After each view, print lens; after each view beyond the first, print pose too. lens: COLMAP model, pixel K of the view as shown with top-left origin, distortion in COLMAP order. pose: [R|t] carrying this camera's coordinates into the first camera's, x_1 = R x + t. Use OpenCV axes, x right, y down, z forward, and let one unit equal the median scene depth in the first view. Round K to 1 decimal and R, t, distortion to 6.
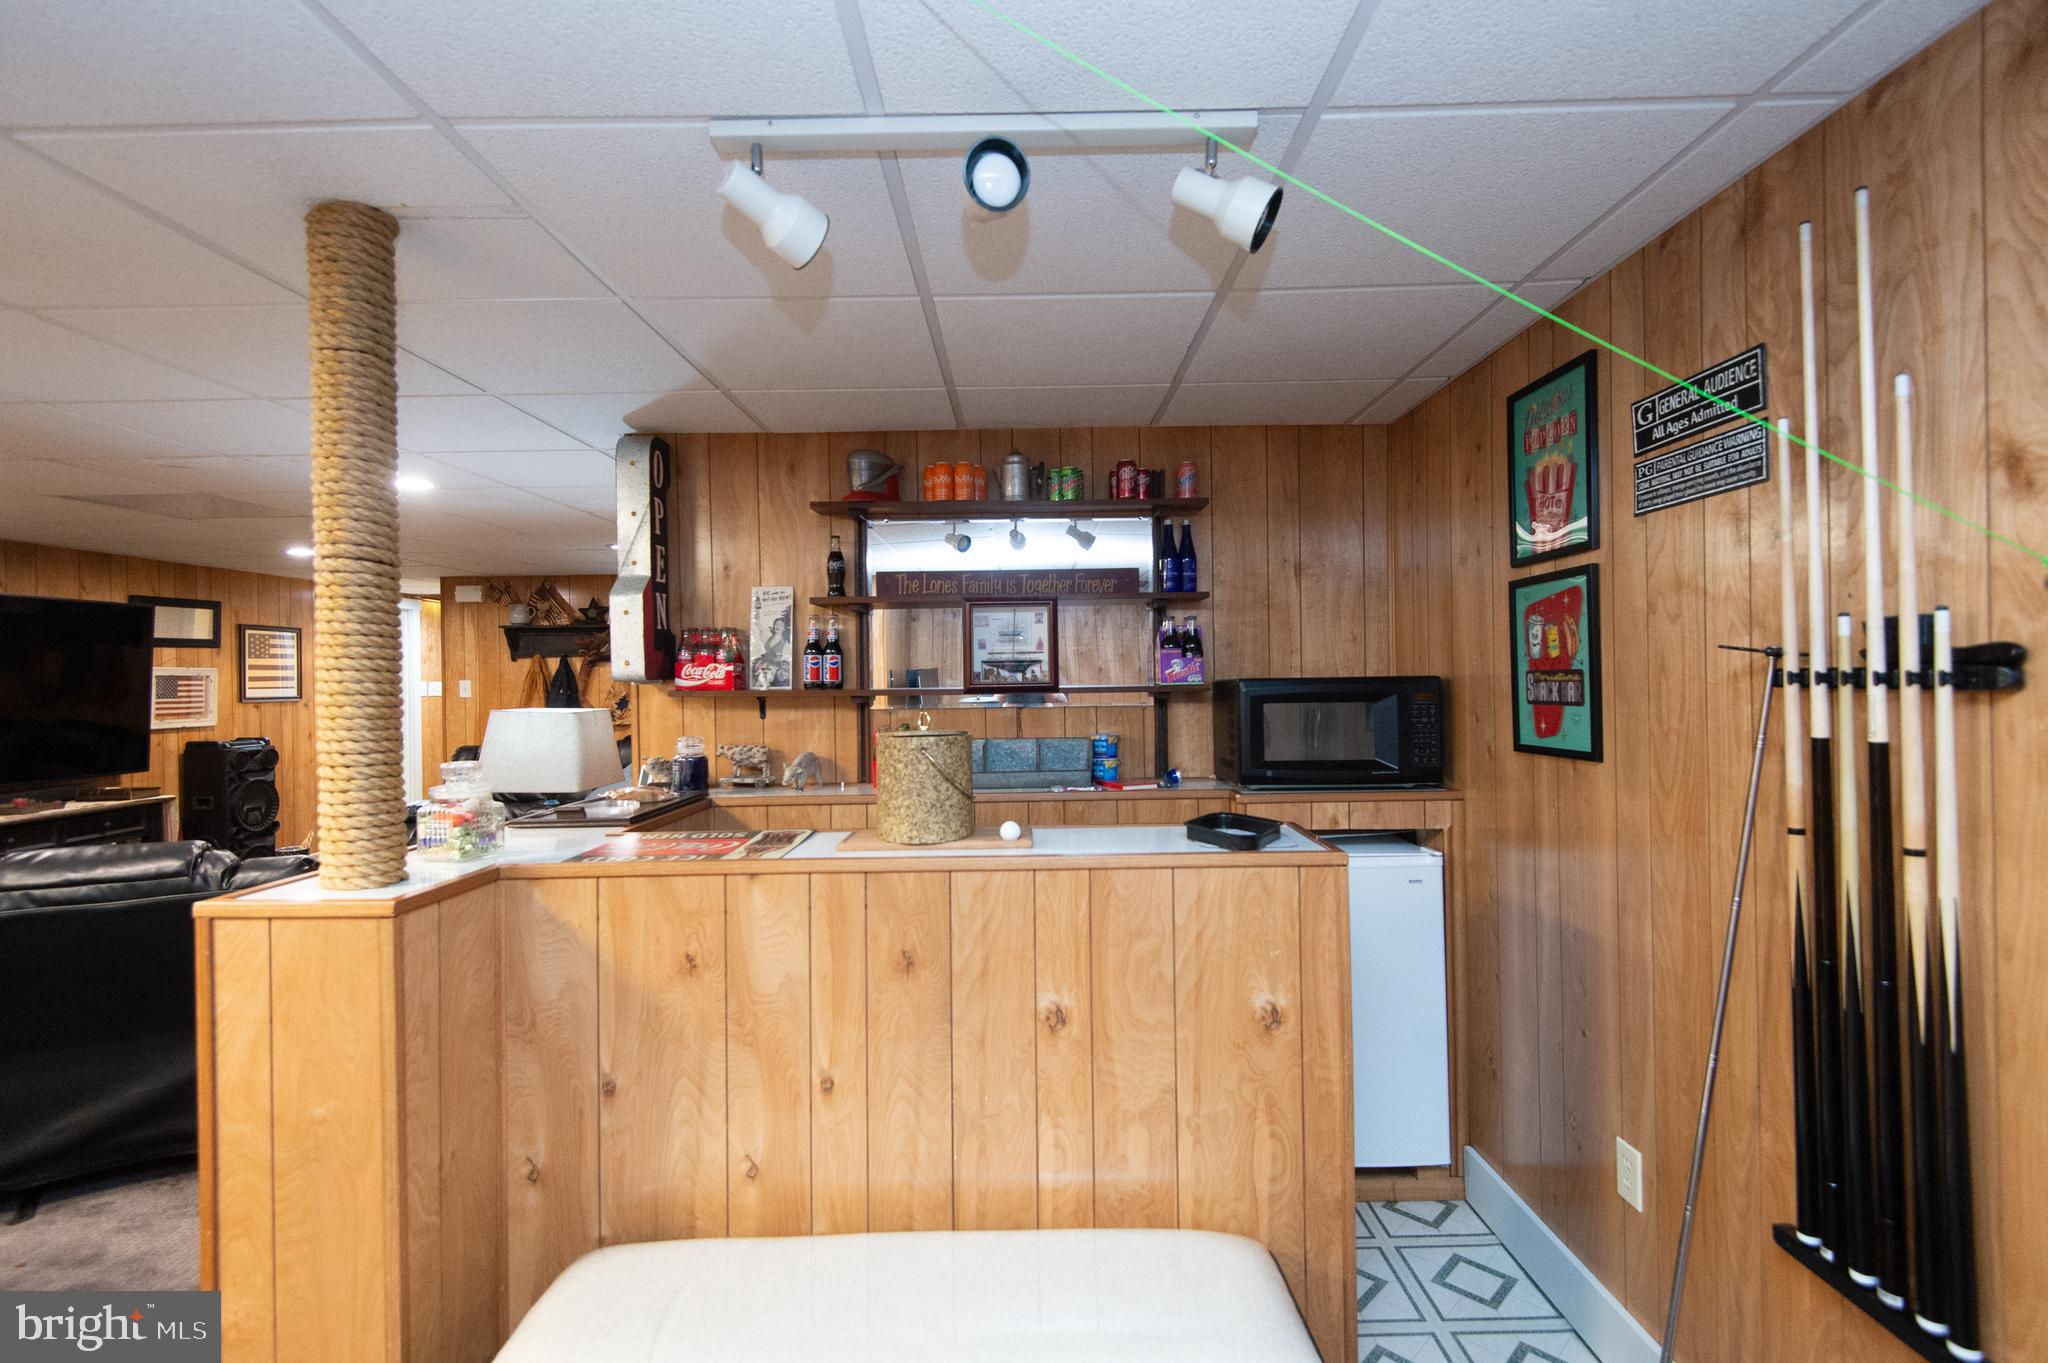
lens RADIAL K [[928.4, 0, 1020.4], [0, 928.4, 678.7], [0, 0, 1]] dist [0.030022, -0.015853]
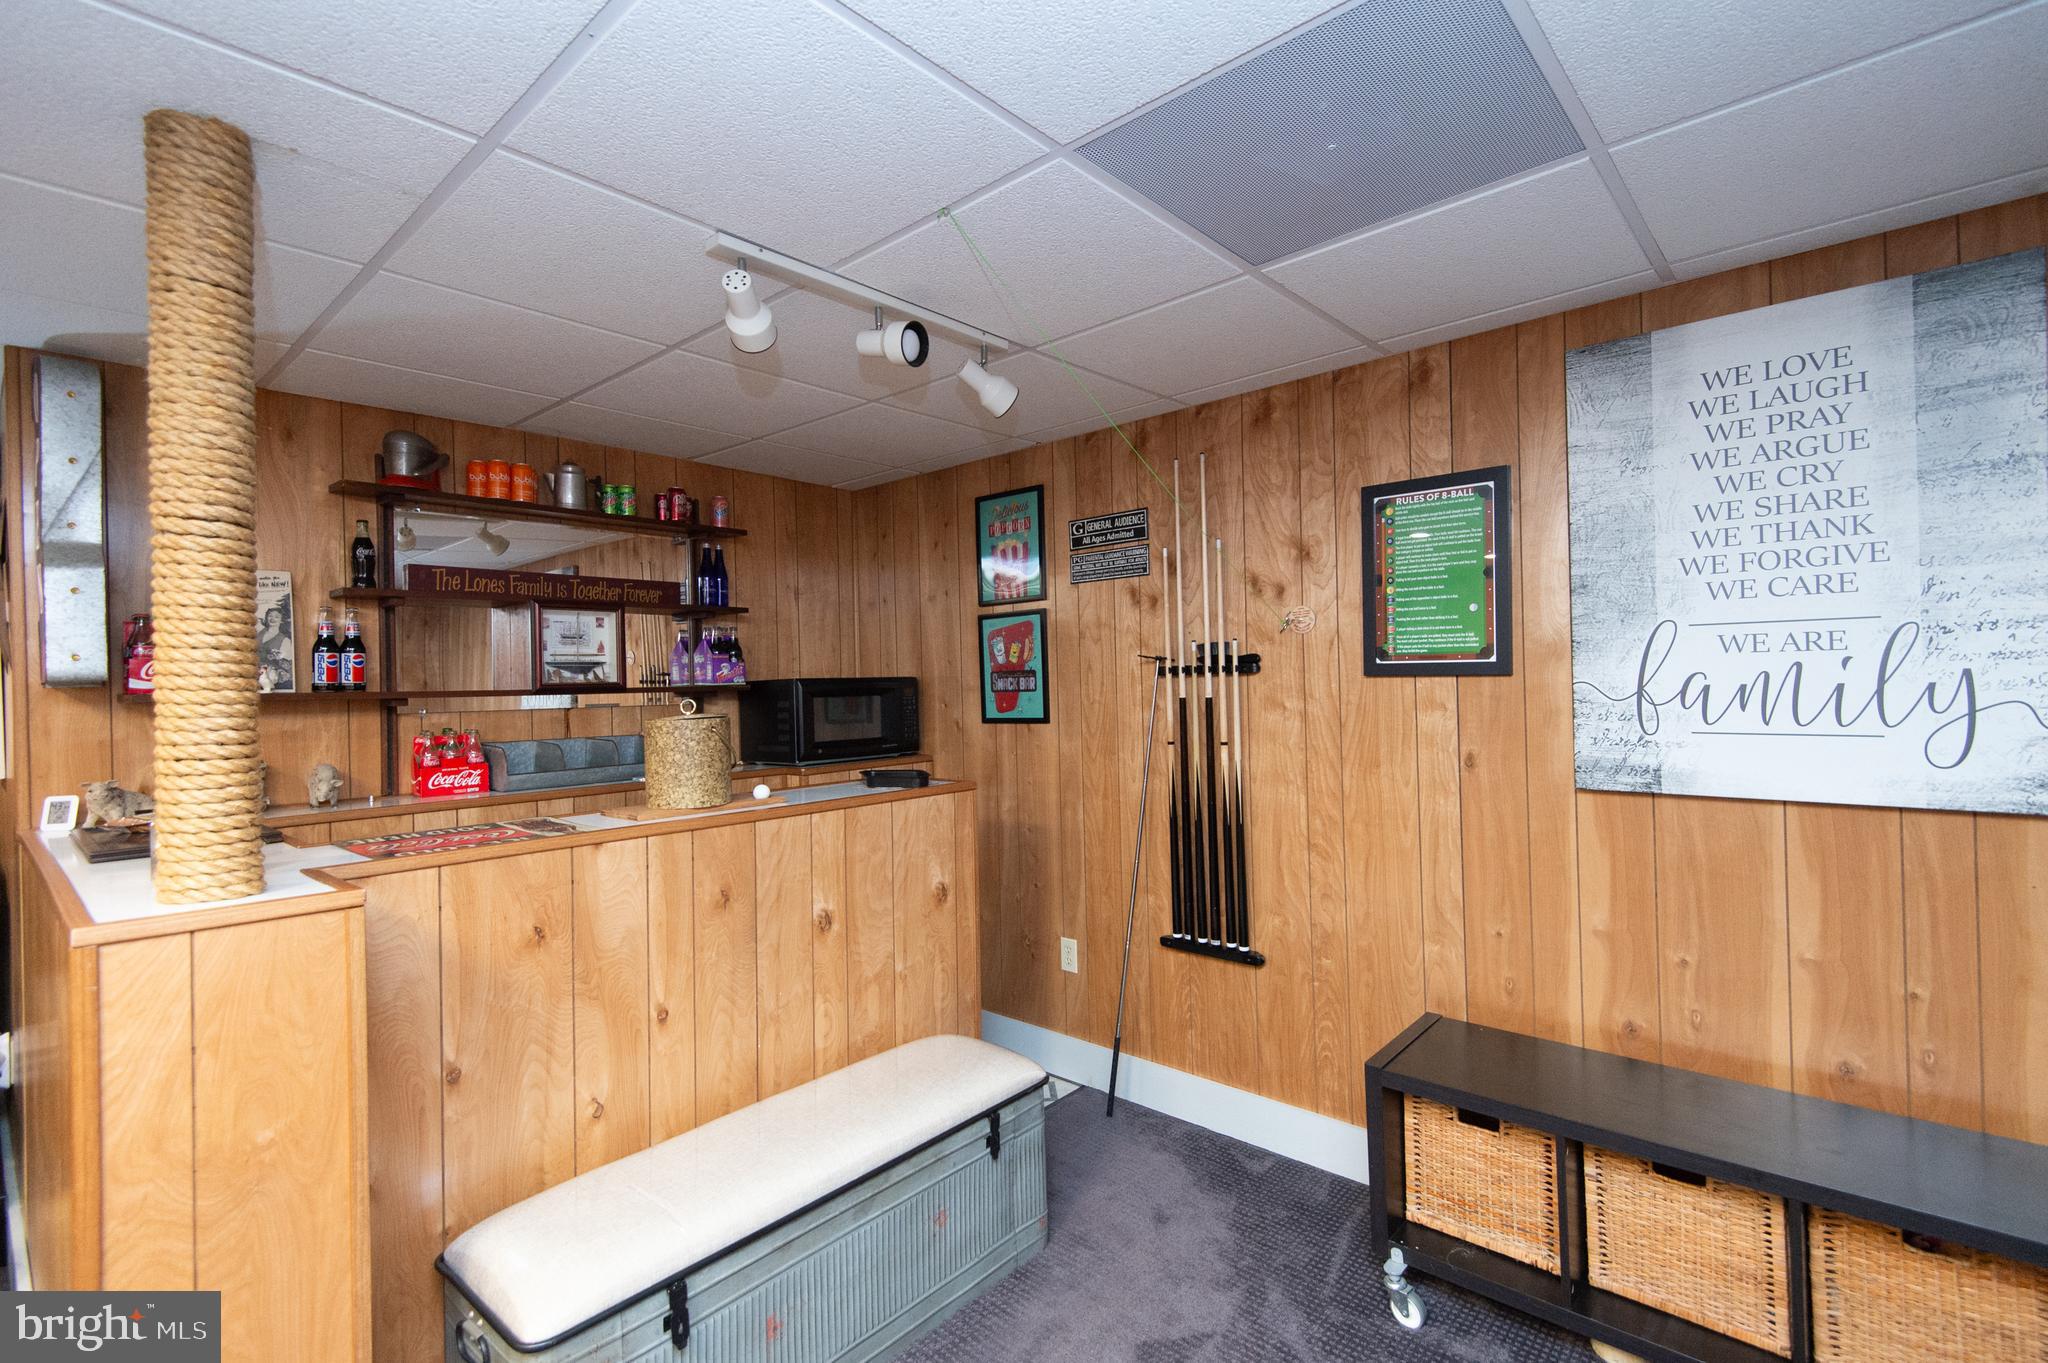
lens RADIAL K [[928.4, 0, 1022.9], [0, 928.4, 682.6], [0, 0, 1]] dist [0.030022, -0.015853]
pose [[0.671194, -0.000482, 0.741282, -0.771582], [0.013179, 0.999849, -0.011283, 0.036984], [-0.741165, 0.017343, 0.671099, -0.127959]]
